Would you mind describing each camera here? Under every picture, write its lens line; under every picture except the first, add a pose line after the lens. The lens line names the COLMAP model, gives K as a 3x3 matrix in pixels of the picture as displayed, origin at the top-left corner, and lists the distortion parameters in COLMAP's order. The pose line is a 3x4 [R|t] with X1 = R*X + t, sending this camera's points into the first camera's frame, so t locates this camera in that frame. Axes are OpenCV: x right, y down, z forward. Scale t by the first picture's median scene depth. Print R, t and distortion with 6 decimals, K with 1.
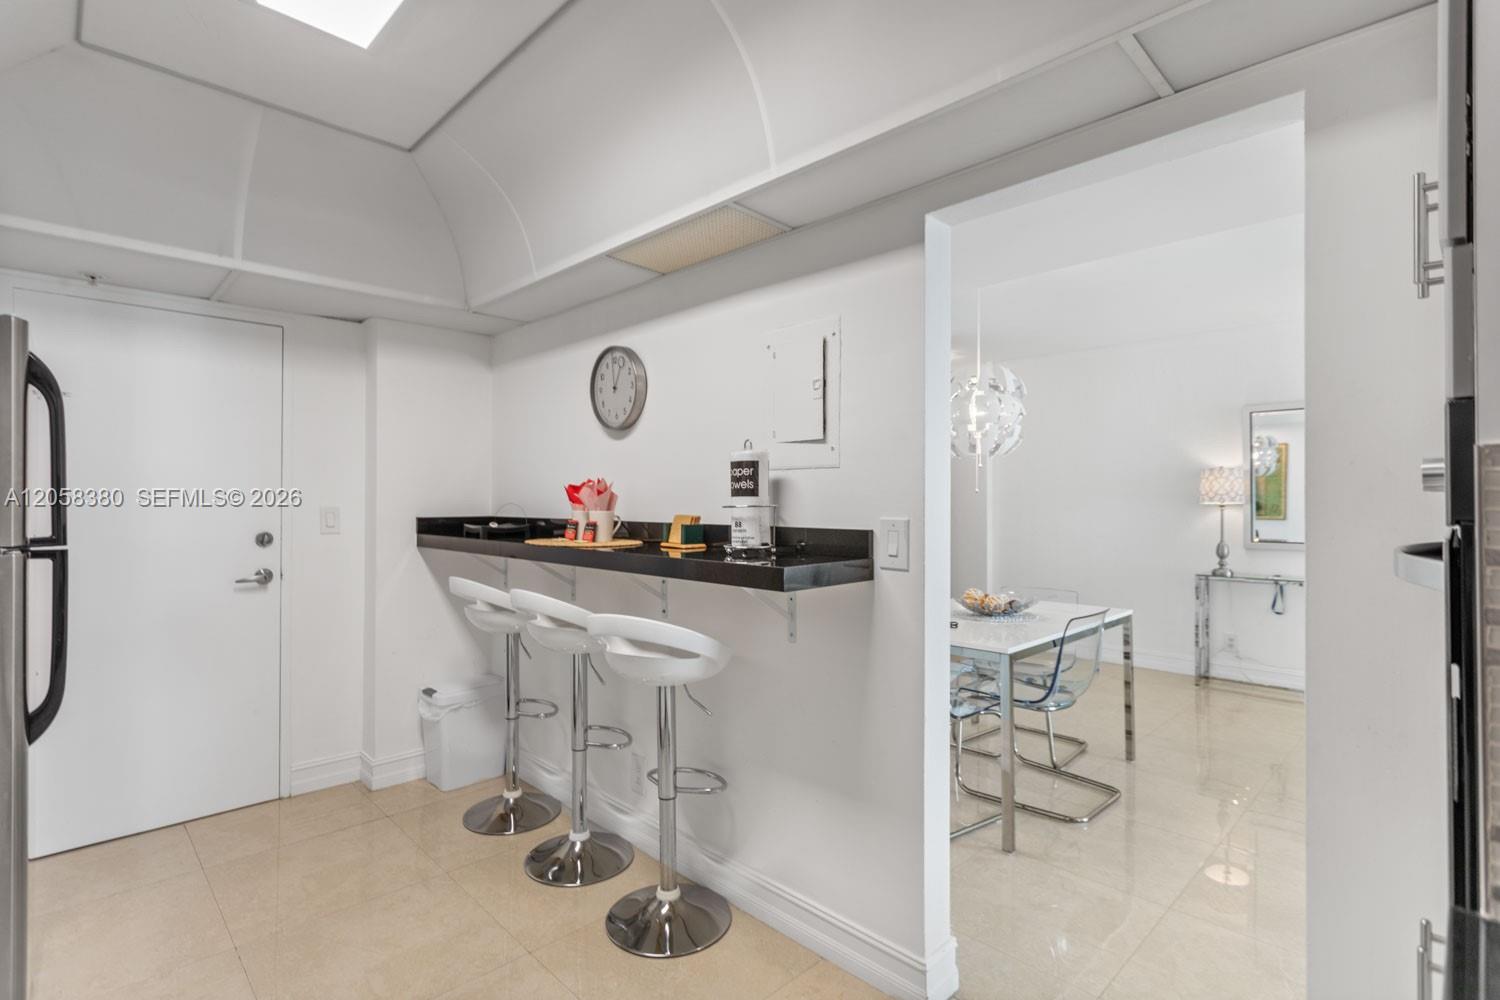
lens RADIAL K [[723.6, 0, 750.0], [0, 723.6, 500.0], [0, 0, 1]] dist [0.010039, 0.000202]
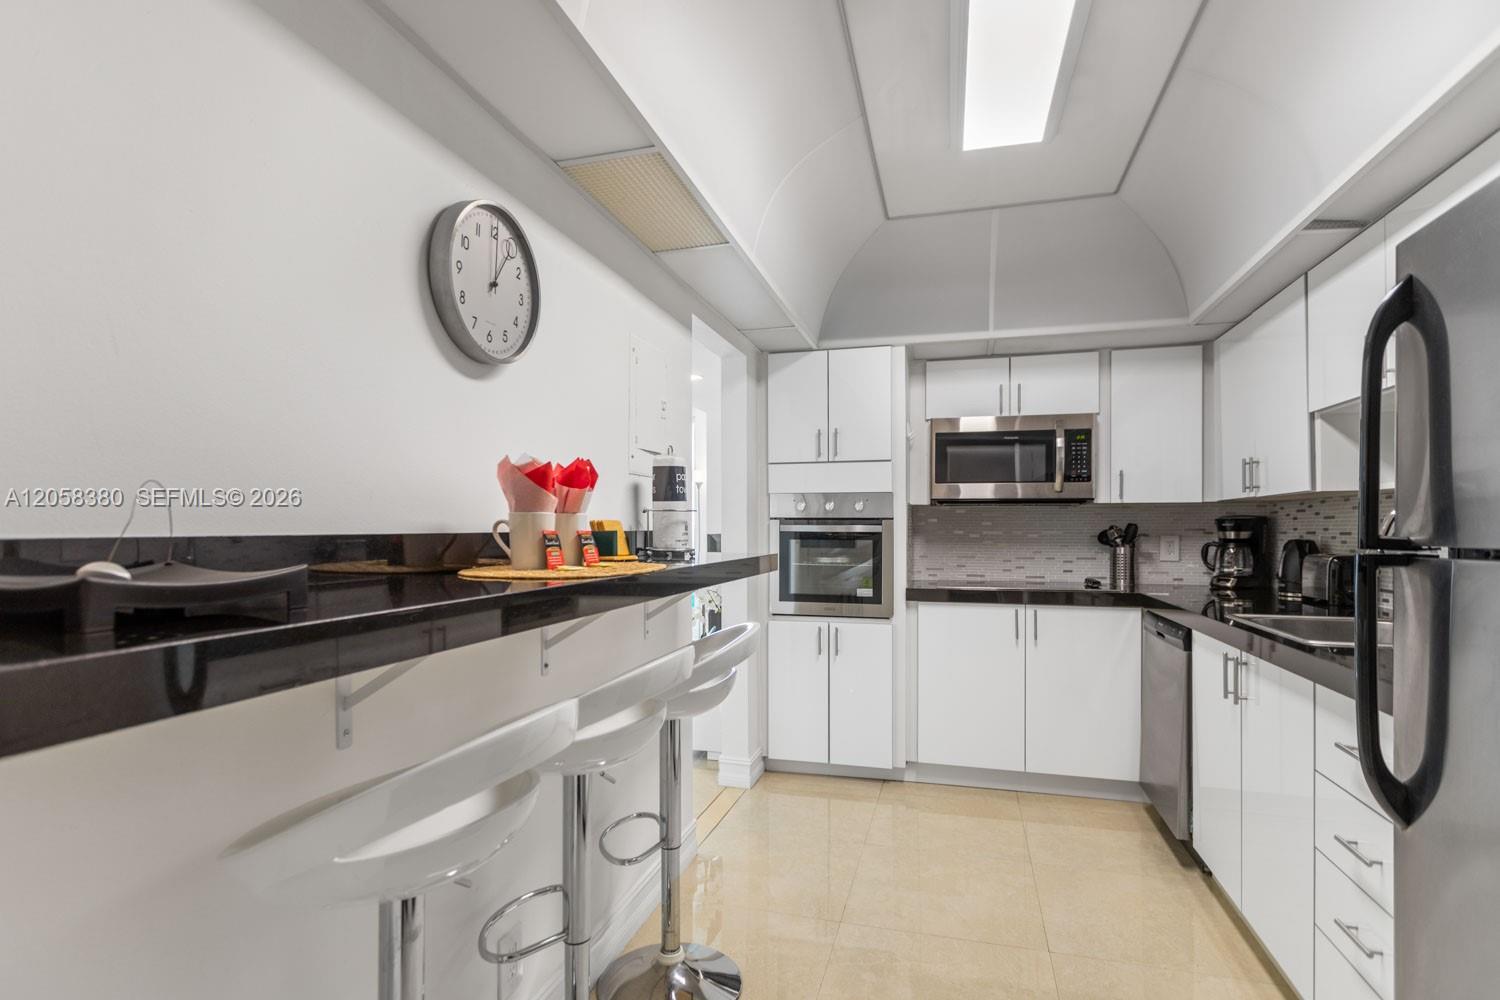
lens RADIAL K [[763.3, 0, 731.9], [0, 763.3, 527.1], [0, 0, 1]] dist [0.002686, 0.000300]
pose [[-0.485084, -0.000192, 0.874467, -0.611269], [0.000322, 1.000000, 0.000398, 0.018796], [-0.874467, 0.000474, -0.485084, 0.898796]]
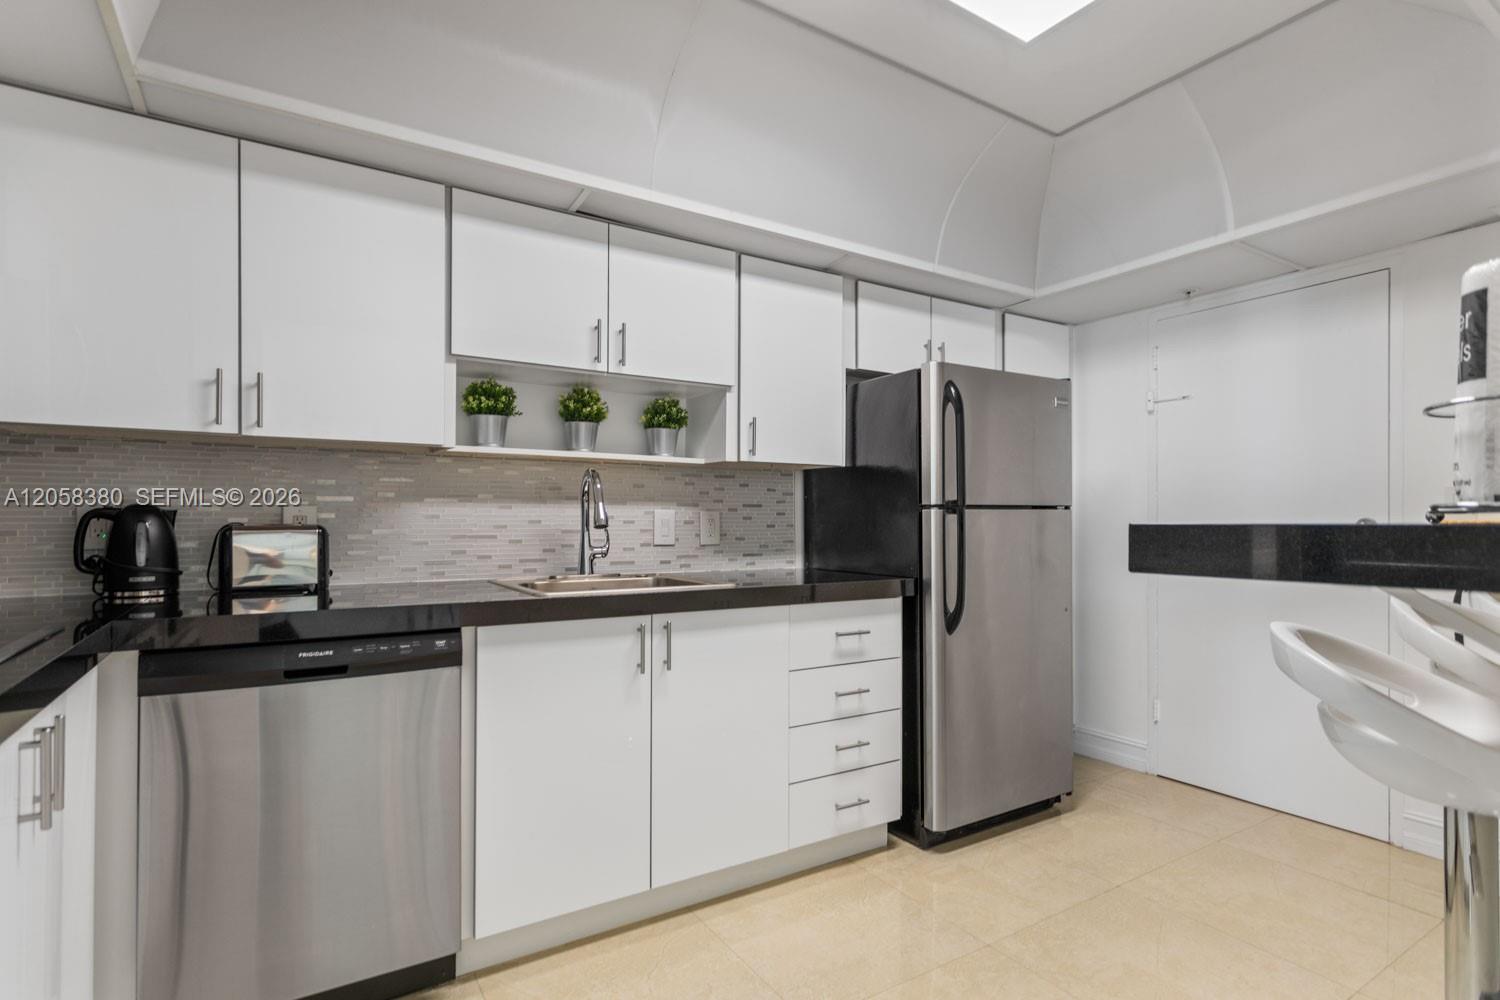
lens RADIAL K [[739.4, 0, 747.9], [0, 739.4, 517.3], [0, 0, 1]] dist [0.002832, 0.000387]
pose [[-0.207872, -0.008244, -0.978121, 0.294366], [-0.002833, 0.999965, -0.007826, 0.046797], [0.978152, 0.001144, -0.207888, 0.422035]]
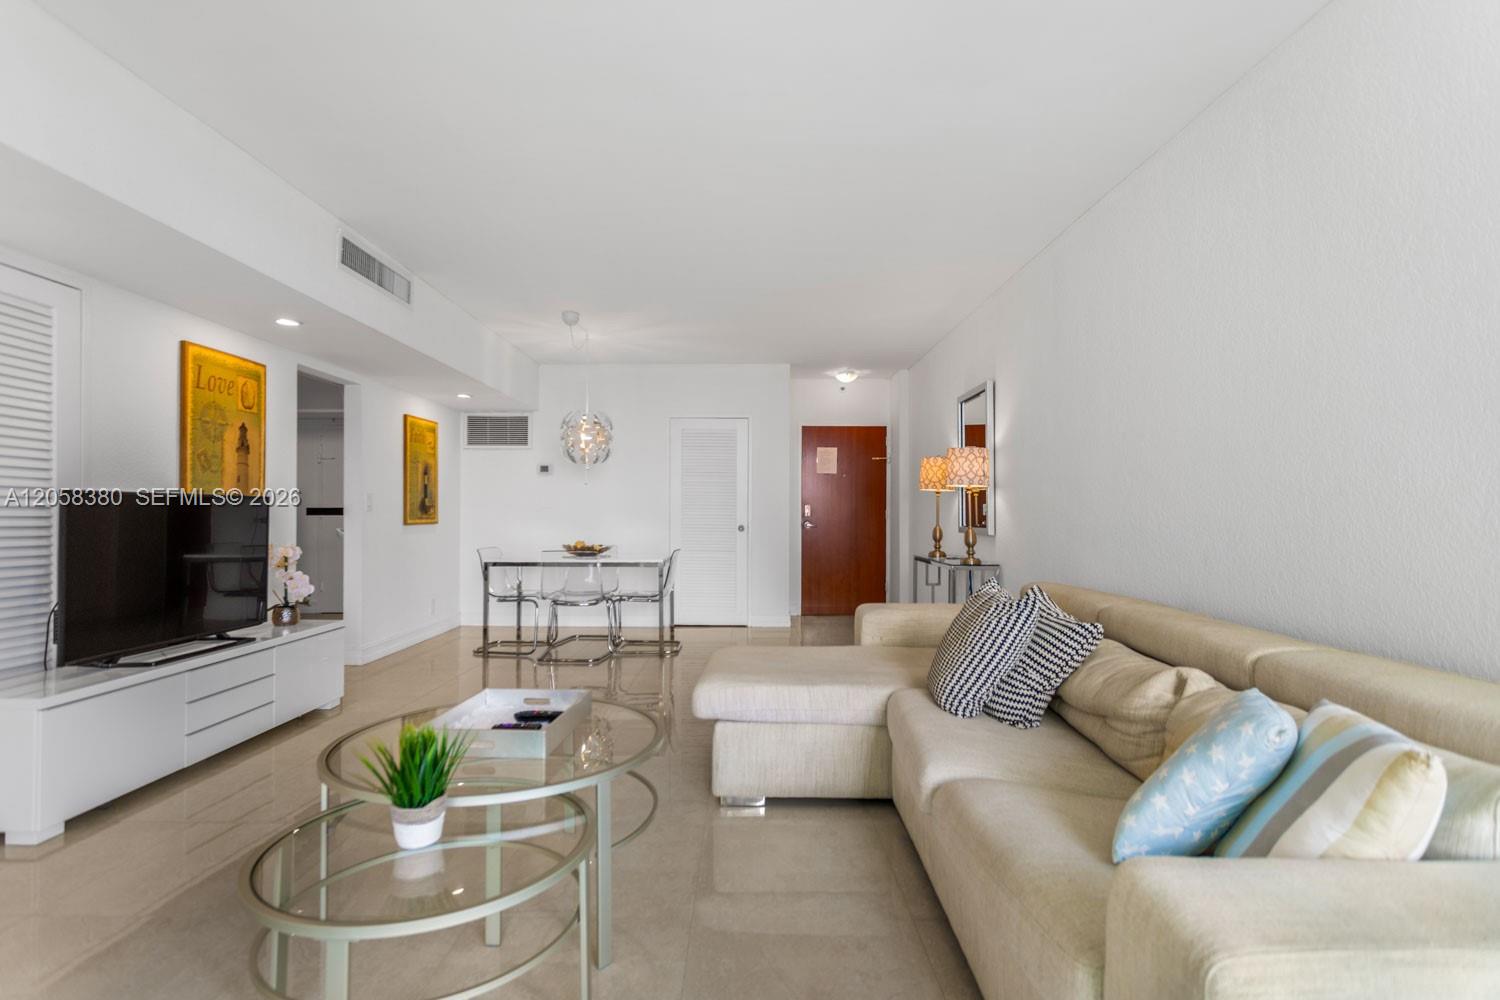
lens RADIAL K [[739.4, 0, 747.9], [0, 739.4, 517.3], [0, 0, 1]] dist [0.002832, 0.000387]
pose [[0.711021, 0.004535, -0.703156, 1.805773], [-0.001088, 0.999985, 0.005349, 0.057510], [0.703170, -0.003038, 0.711016, 0.036055]]
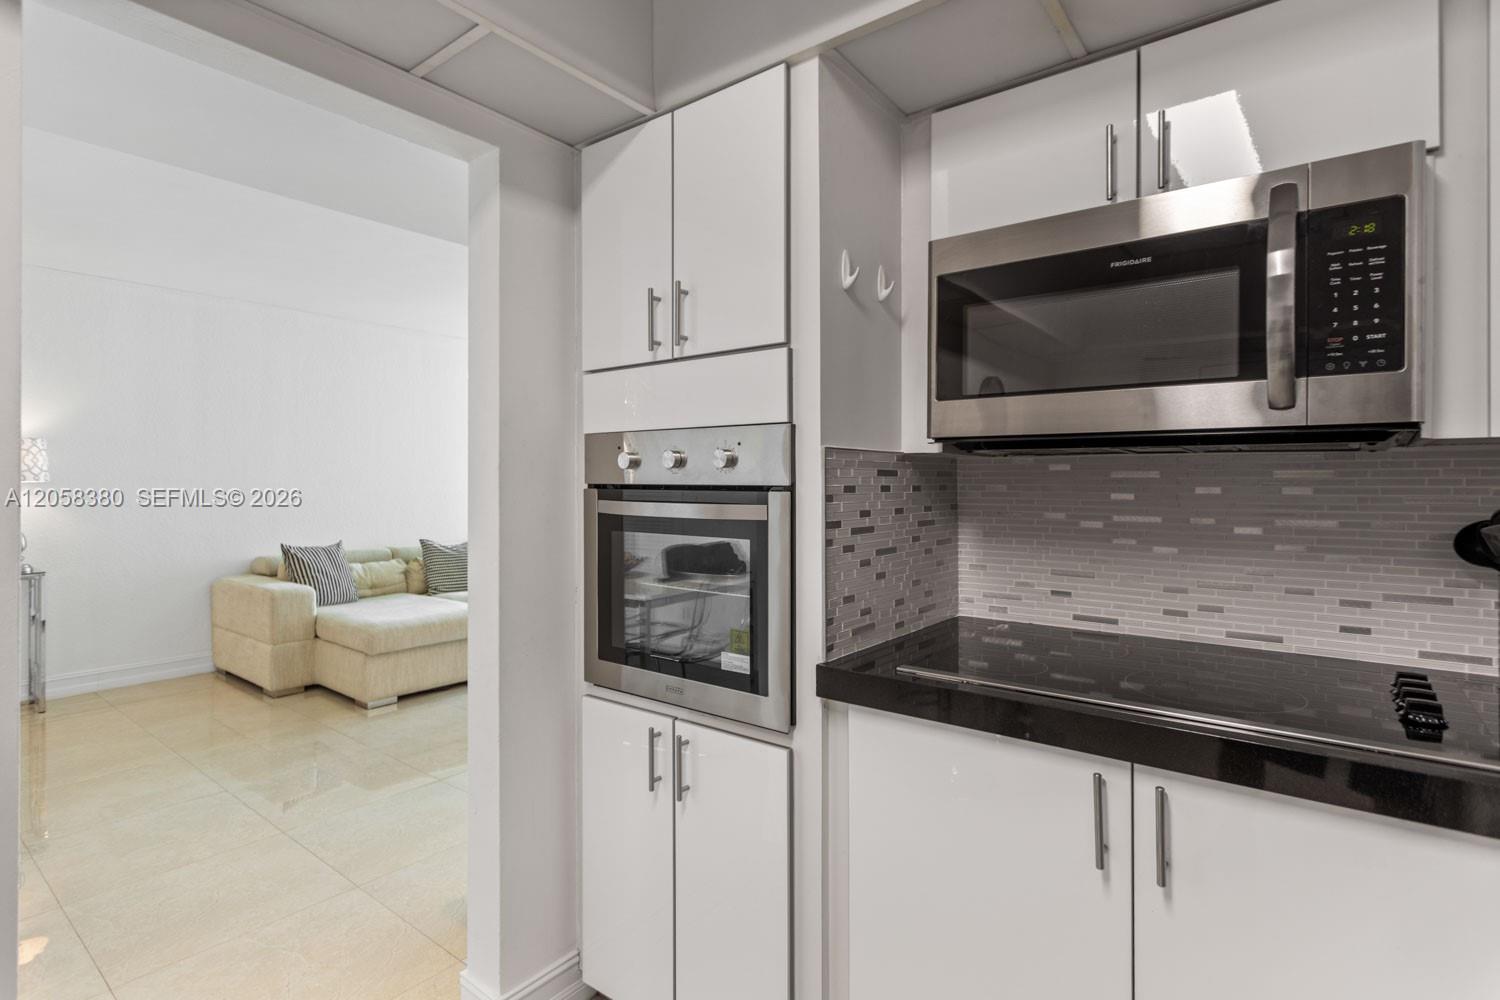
lens RADIAL K [[742.3, 0, 749.5], [0, 742.3, 479.0], [0, 0, 1]] dist [-0.000363, -0.000457]
pose [[-0.125549, 0.002583, 0.992084, -0.215411], [-0.000171, 0.999997, -0.002625, 0.004068], [-0.992087, -0.000499, -0.125548, 0.282692]]
